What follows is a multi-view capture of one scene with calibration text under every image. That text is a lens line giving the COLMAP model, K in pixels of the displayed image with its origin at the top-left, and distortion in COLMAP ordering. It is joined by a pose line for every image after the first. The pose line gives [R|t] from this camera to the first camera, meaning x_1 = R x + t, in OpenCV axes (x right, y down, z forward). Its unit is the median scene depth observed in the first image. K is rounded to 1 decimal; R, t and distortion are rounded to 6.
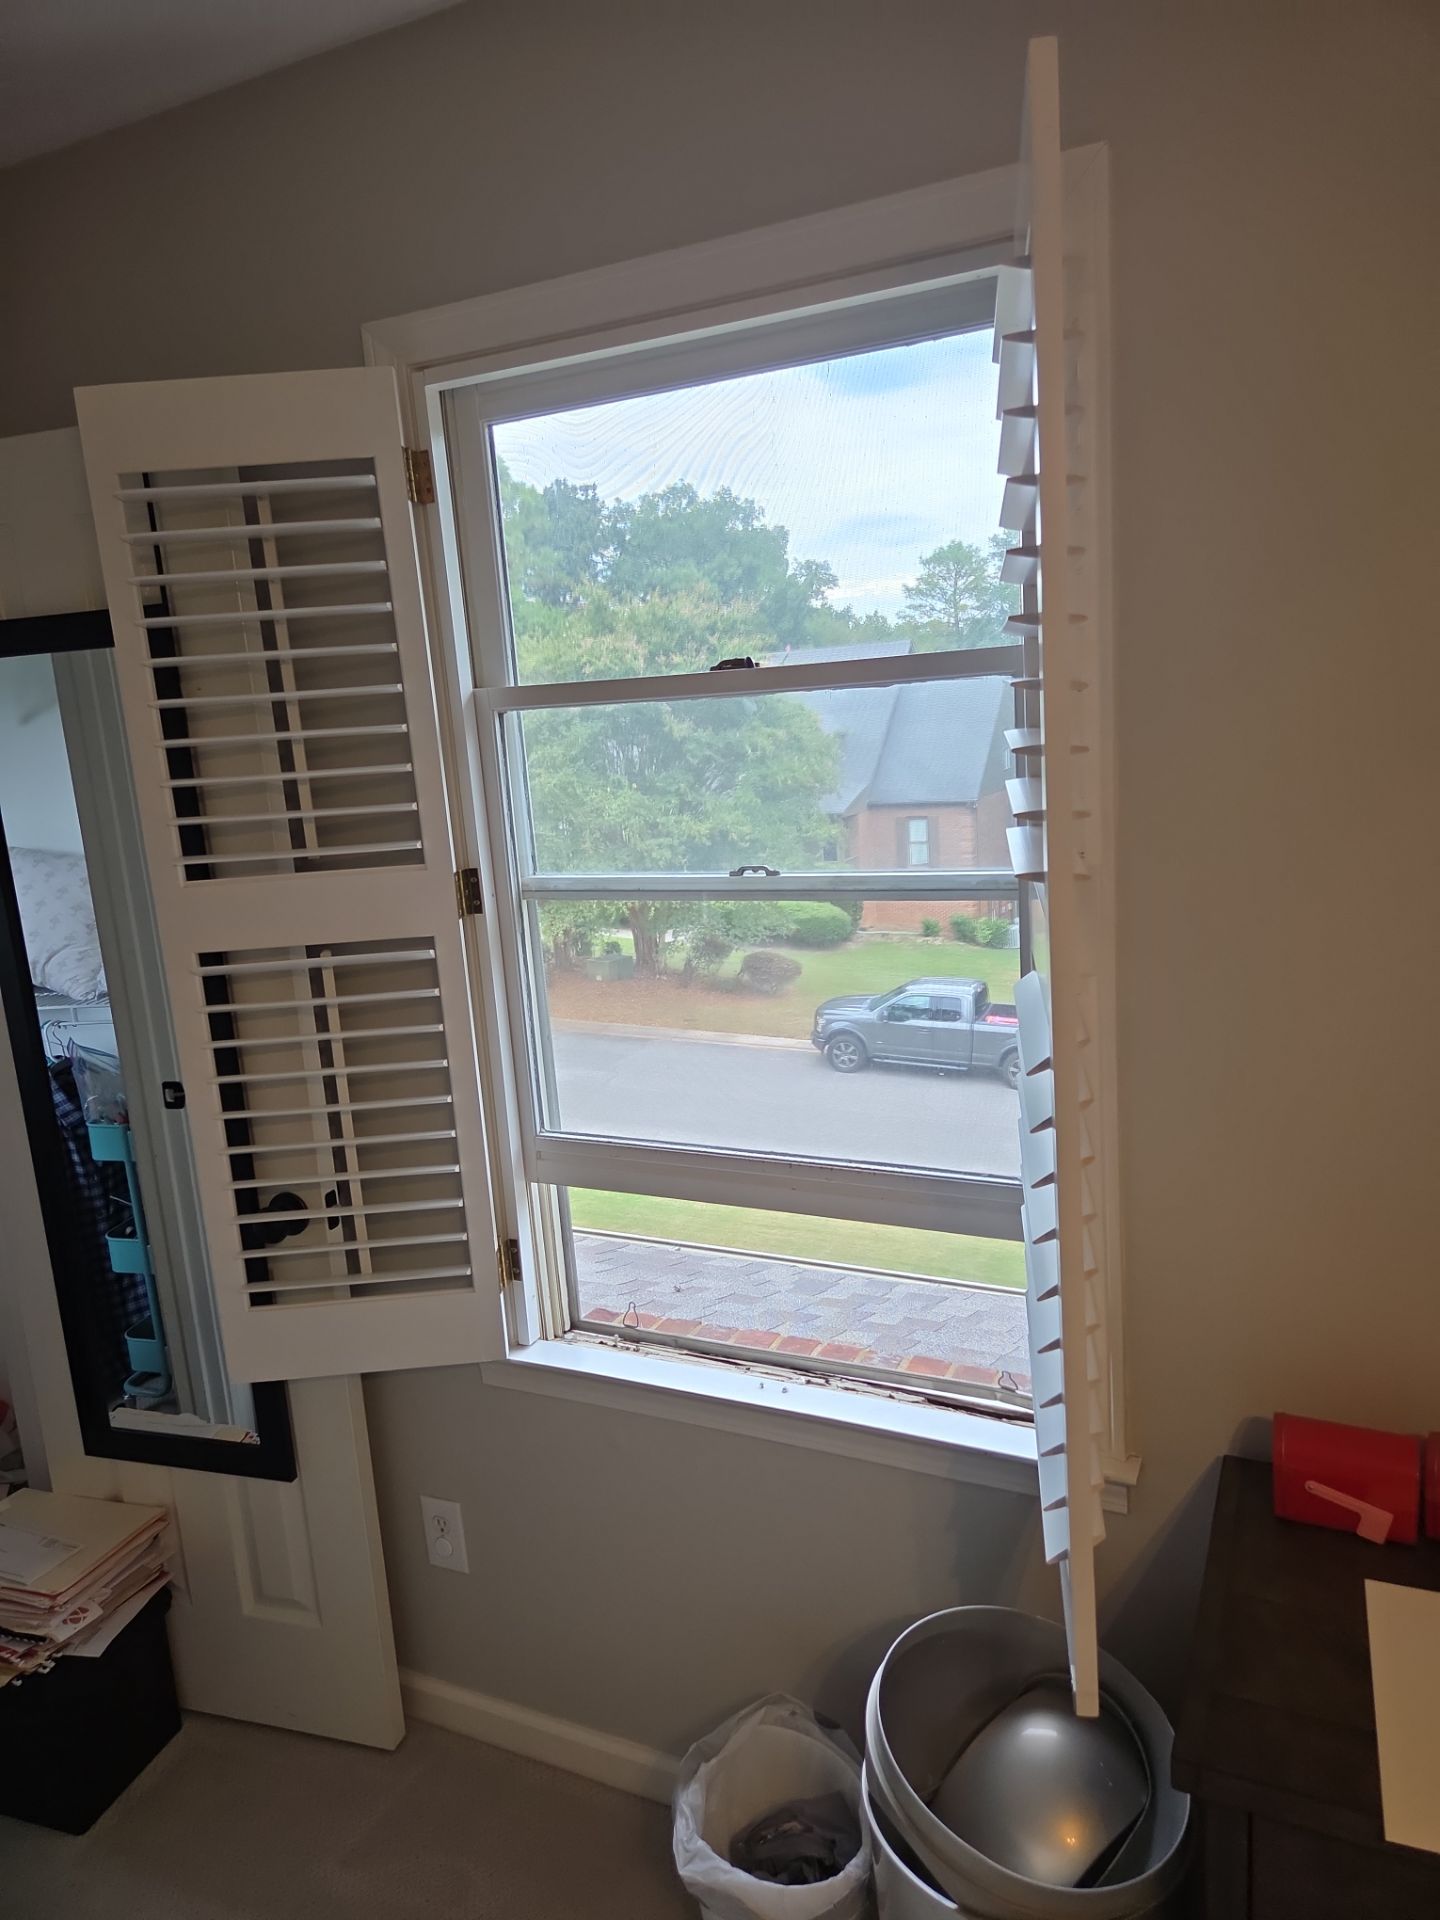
lens RADIAL K [[1266.7, 0, 720.0], [0, 1266.7, 960.0], [0, 0, 1]] dist [0.043088, -0.025074]
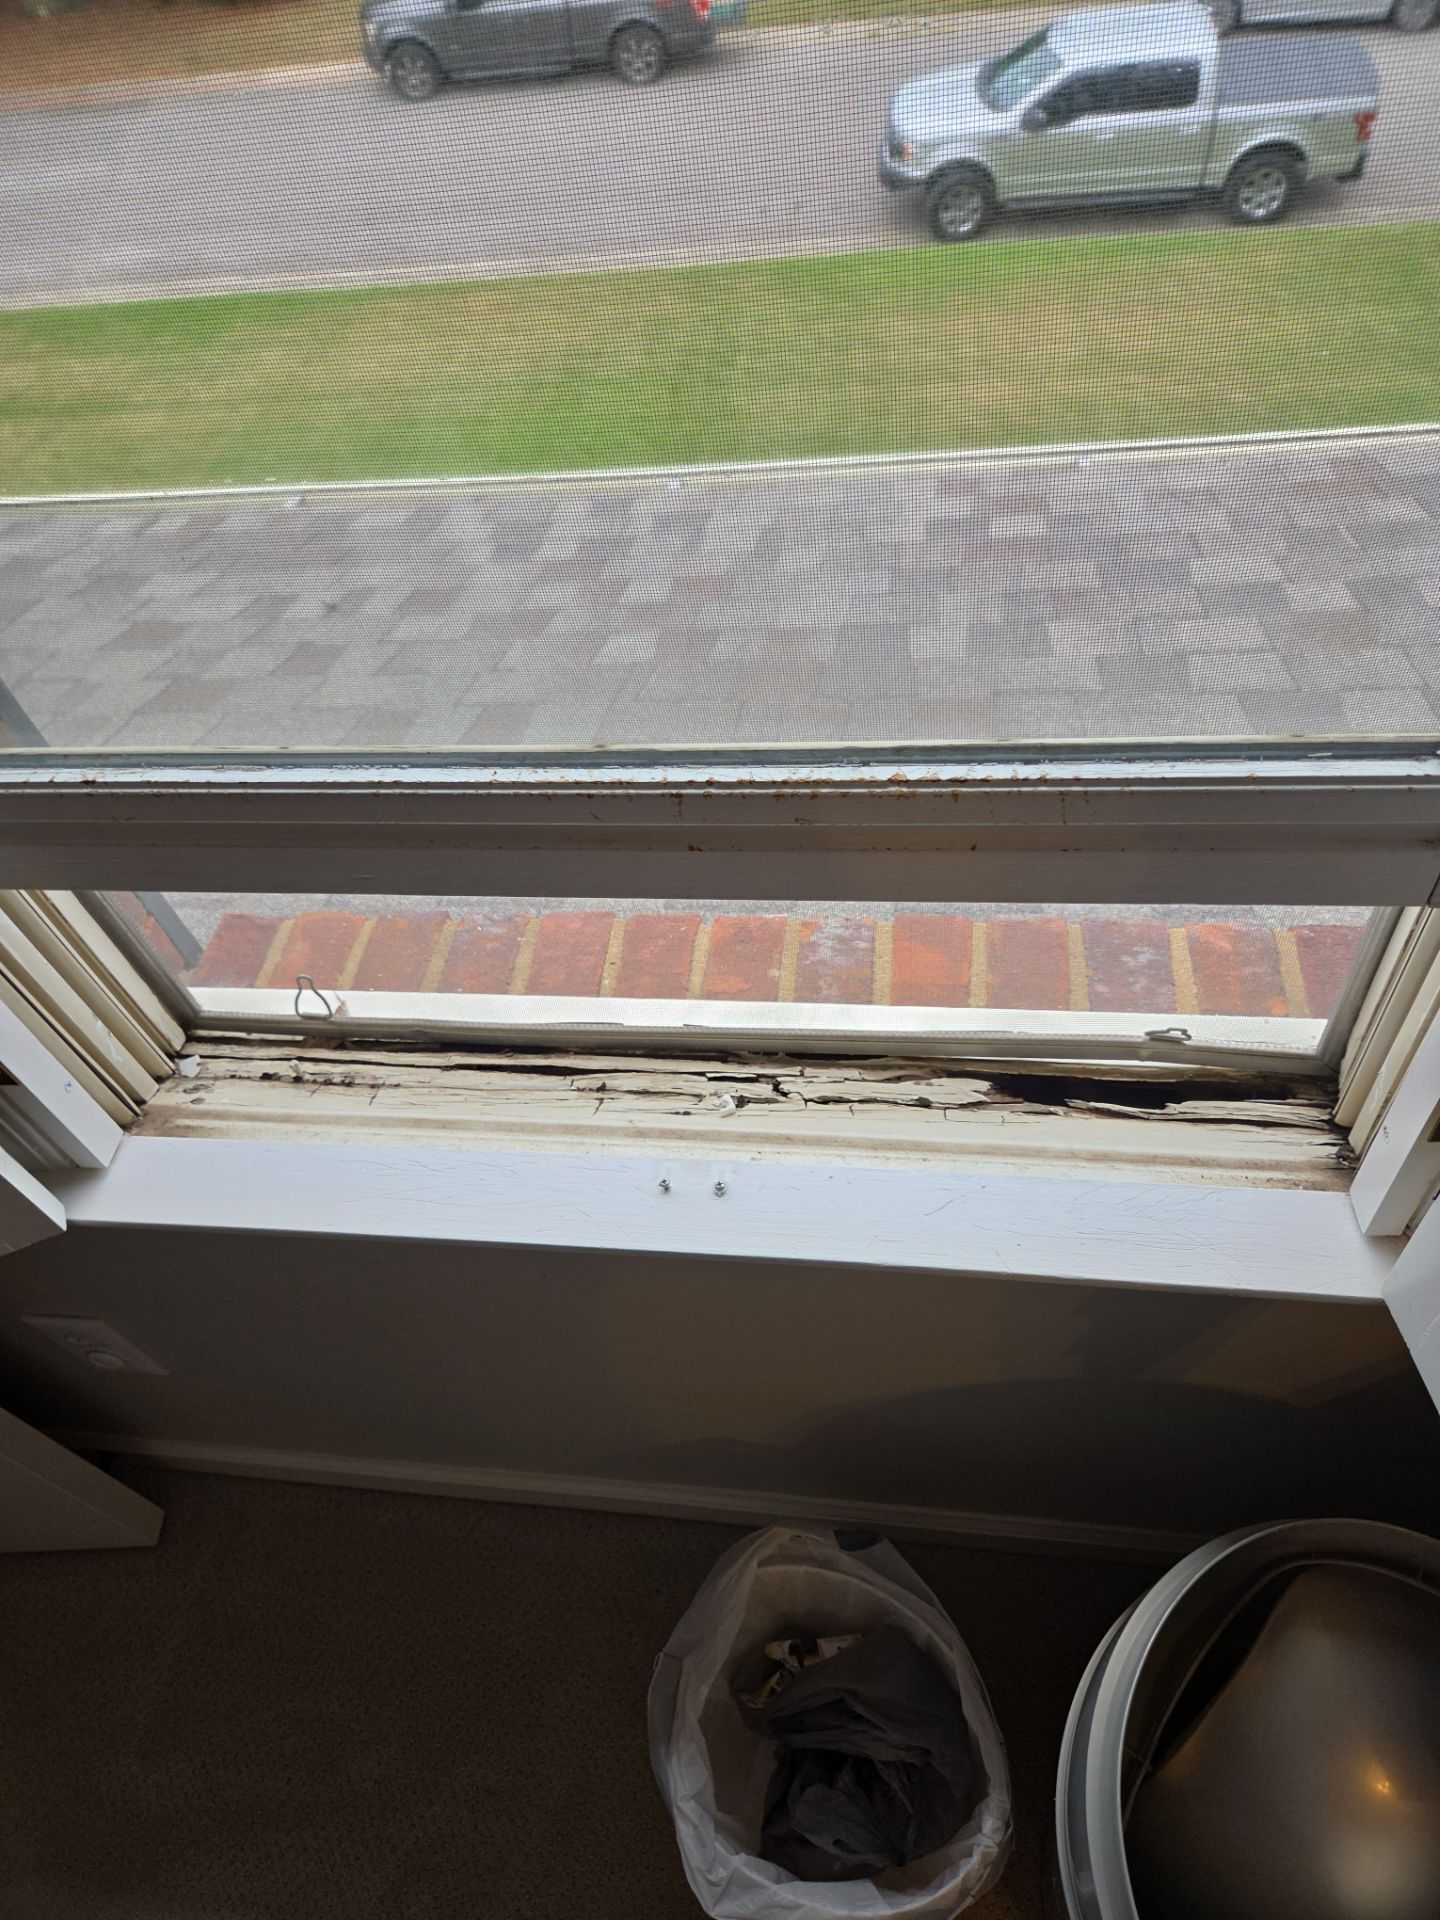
lens RADIAL K [[1262.5, 0, 697.3], [0, 1262.5, 965.2], [0, 0, 1]] dist [0.061867, -0.060419]
pose [[0.949005, -0.281675, 0.141596, 0.000994], [0.126423, 0.751459, 0.647554, -0.005279], [-0.288804, -0.596631, 0.748748, 0.329439]]
